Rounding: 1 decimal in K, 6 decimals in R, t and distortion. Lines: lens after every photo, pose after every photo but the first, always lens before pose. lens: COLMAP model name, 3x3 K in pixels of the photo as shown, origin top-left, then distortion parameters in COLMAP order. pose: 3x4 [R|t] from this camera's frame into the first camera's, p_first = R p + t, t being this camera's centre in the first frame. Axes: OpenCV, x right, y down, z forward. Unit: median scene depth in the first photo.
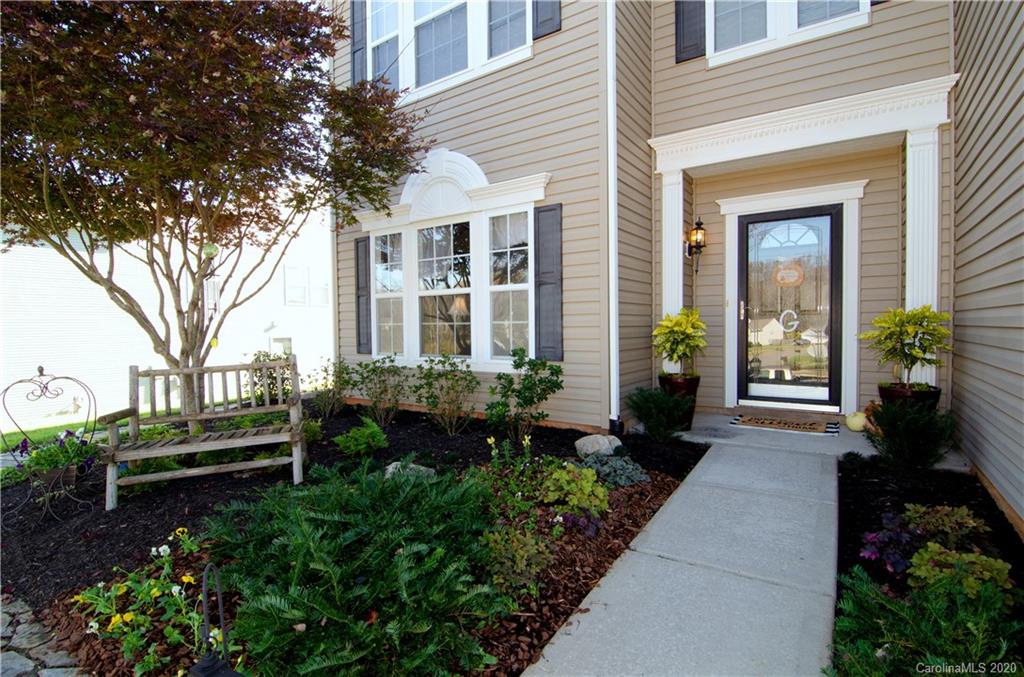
lens RADIAL K [[494.8, 0, 512.0], [0, 494.8, 338.5], [0, 0, 1]] dist [-0.022830, -0.001286]
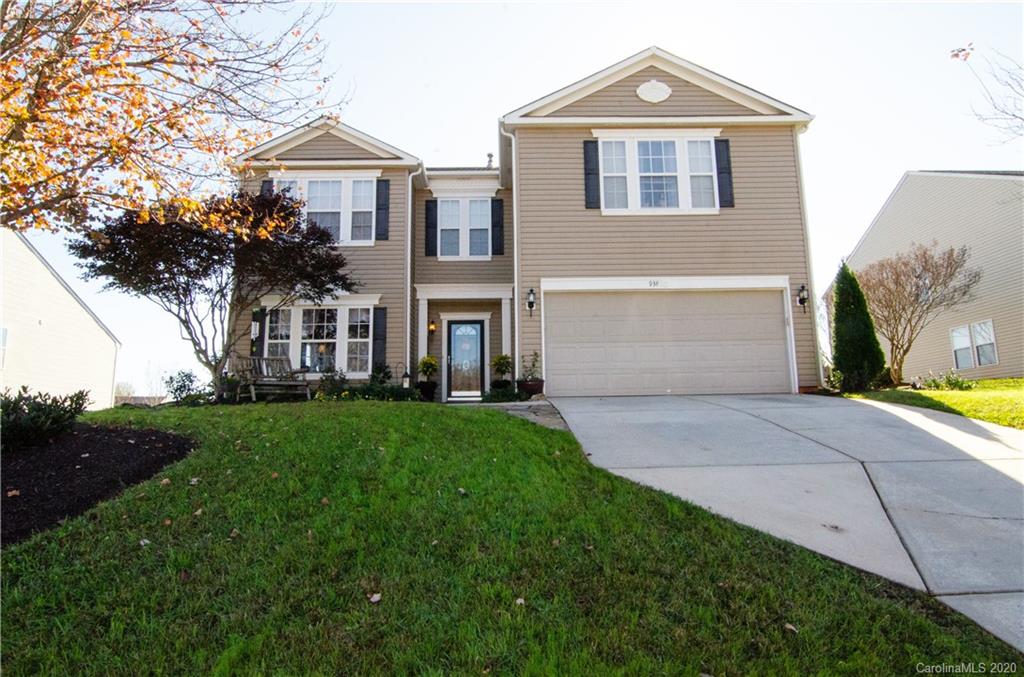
lens RADIAL K [[618.9, 0, 512.0], [0, 618.9, 338.5], [0, 0, 1]] dist [0.000269, 0.000011]
pose [[0.805752, 0.098135, 0.584066, -1.100497], [0.023436, 0.980121, -0.197012, 0.464196], [-0.591789, 0.172431, 0.787435, -1.638501]]
